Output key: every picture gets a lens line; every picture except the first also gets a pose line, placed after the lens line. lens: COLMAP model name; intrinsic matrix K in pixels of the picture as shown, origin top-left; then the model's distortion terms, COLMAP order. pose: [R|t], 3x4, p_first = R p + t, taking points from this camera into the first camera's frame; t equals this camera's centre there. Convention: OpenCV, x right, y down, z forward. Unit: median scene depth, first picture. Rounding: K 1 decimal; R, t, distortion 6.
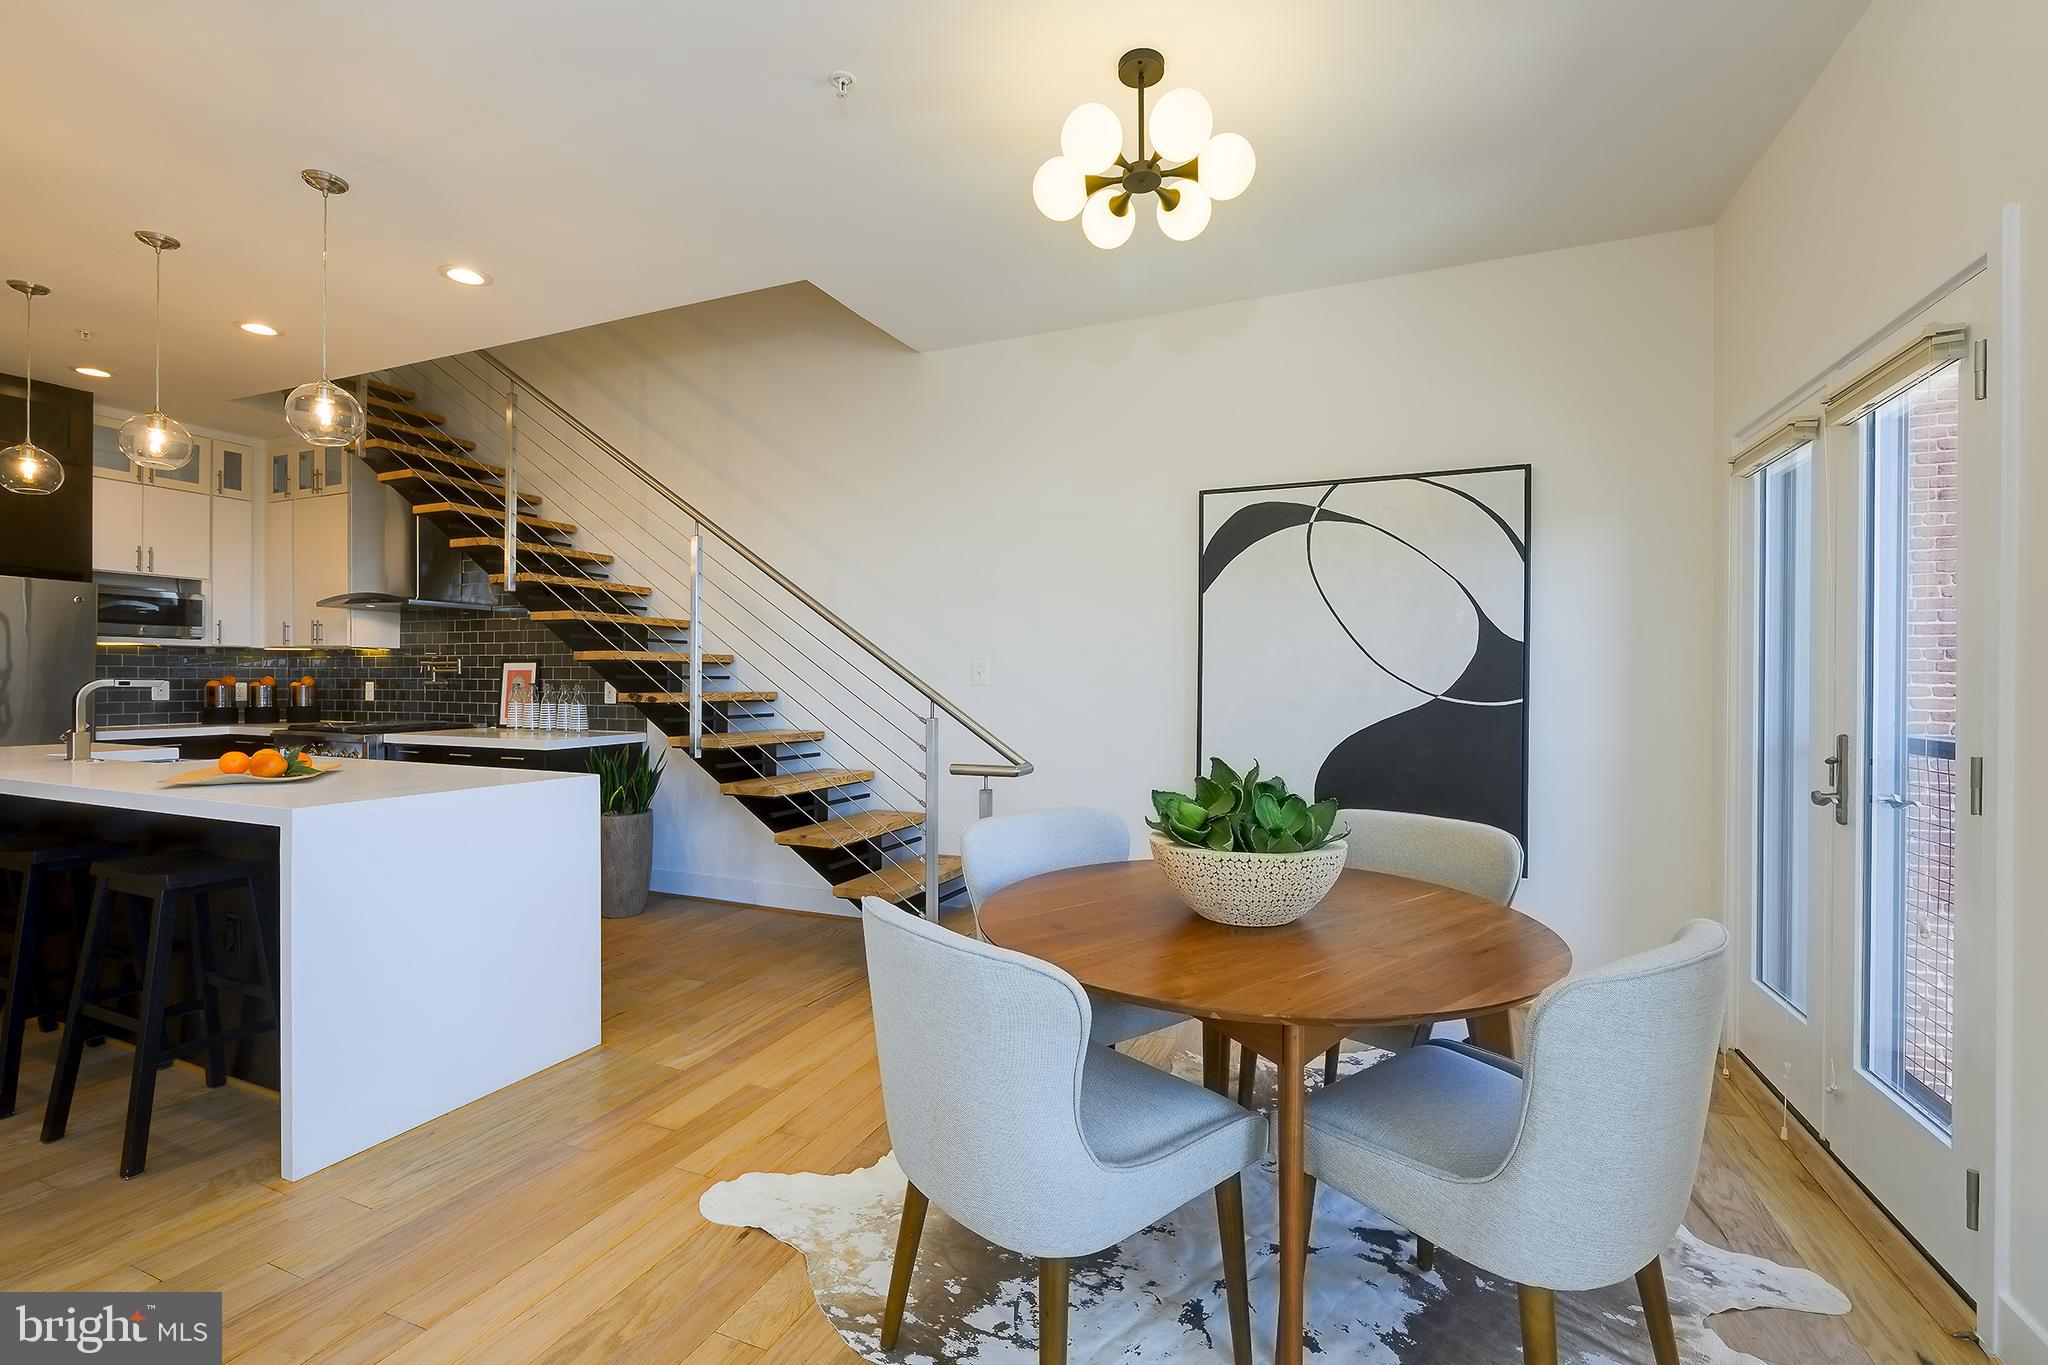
lens RADIAL K [[892.0, 0, 1037.0], [0, 892.0, 685.1], [0, 0, 1]] dist [-0.001199, 0.000620]
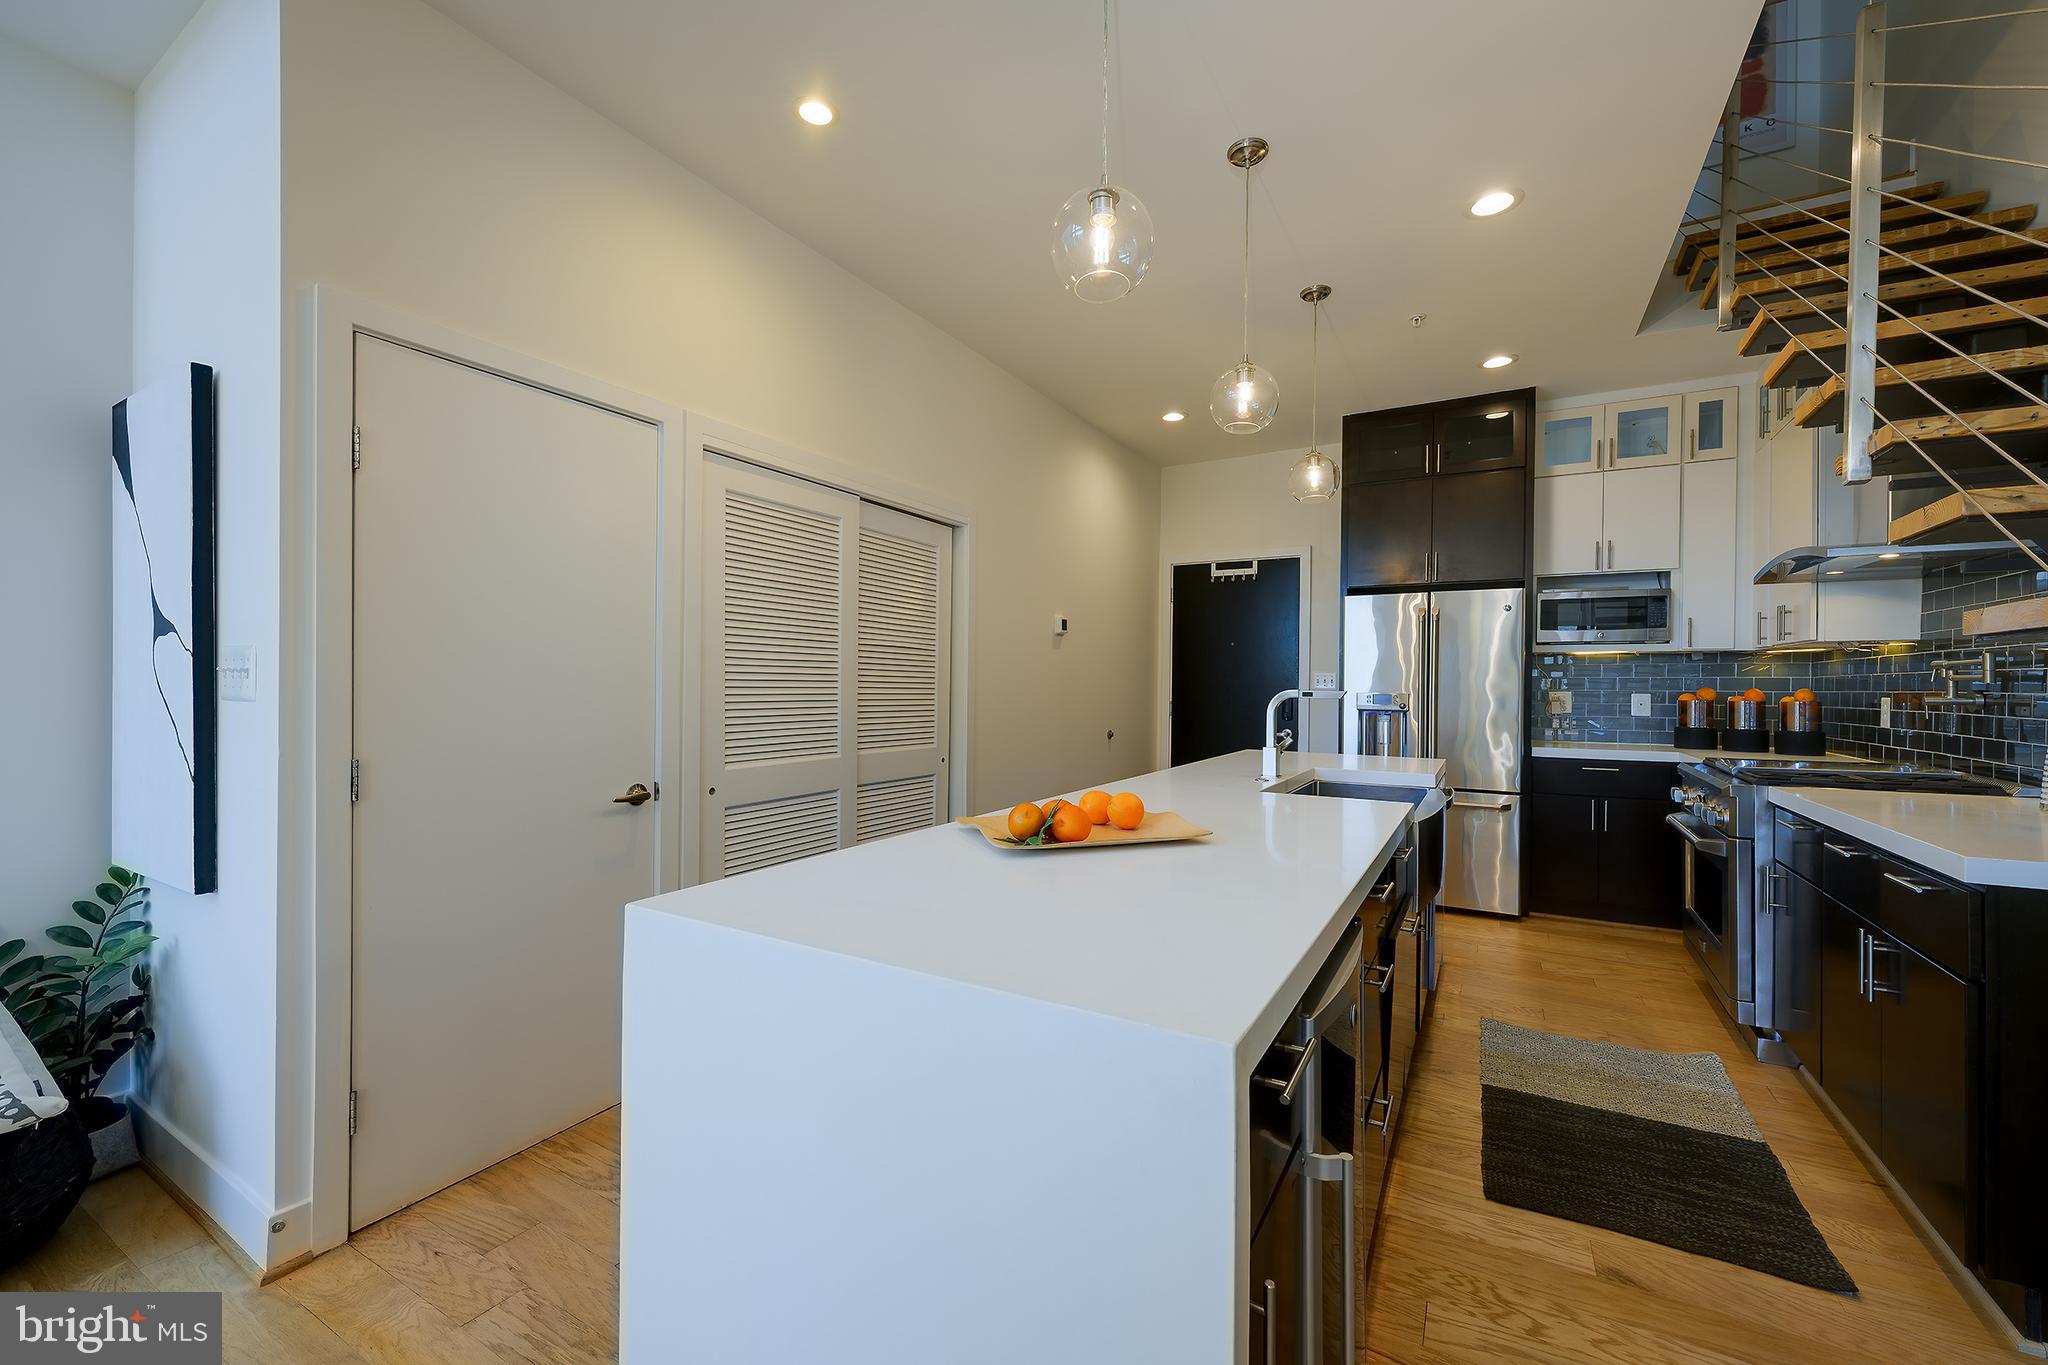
lens RADIAL K [[808.0, 0, 1022.3], [0, 808.0, 690.9], [0, 0, 1]] dist [-0.000968, -0.000456]
pose [[-0.123739, 0.002551, -0.992312, -0.157866], [-0.012168, 0.999918, 0.004088, -0.003956], [0.992240, 0.012581, -0.123698, 0.626161]]
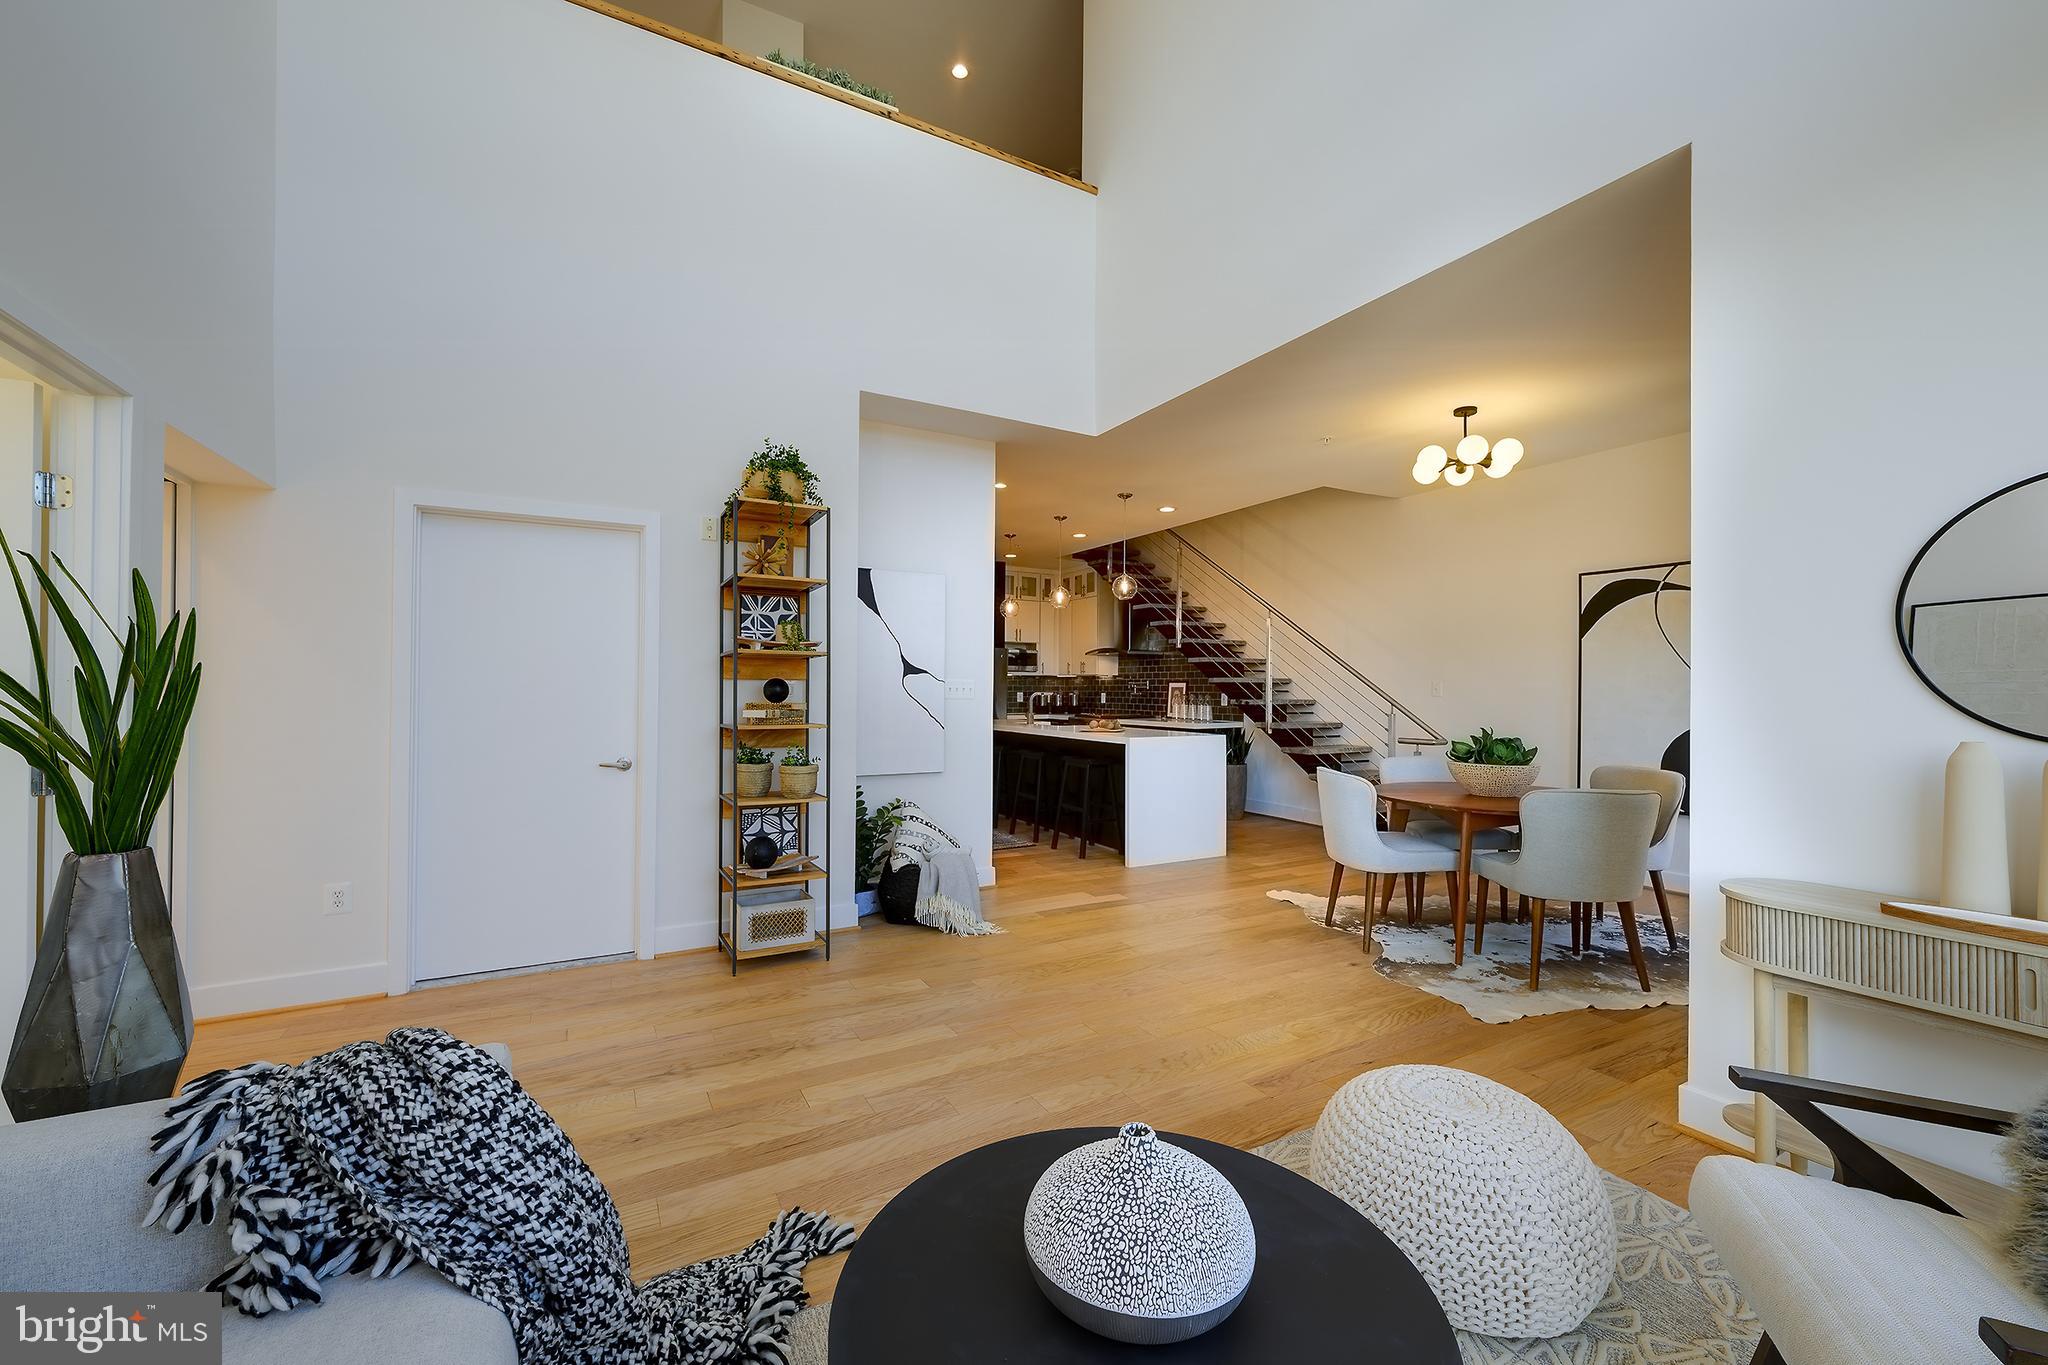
lens RADIAL K [[808.0, 0, 1026.2], [0, 808.0, 686.5], [0, 0, 1]] dist [-0.000968, -0.000456]
pose [[0.785884, -0.002767, -0.618368, 0.242852], [-0.003934, 0.999947, -0.009475, -0.000611], [0.618362, 0.009879, 0.785831, -0.593448]]
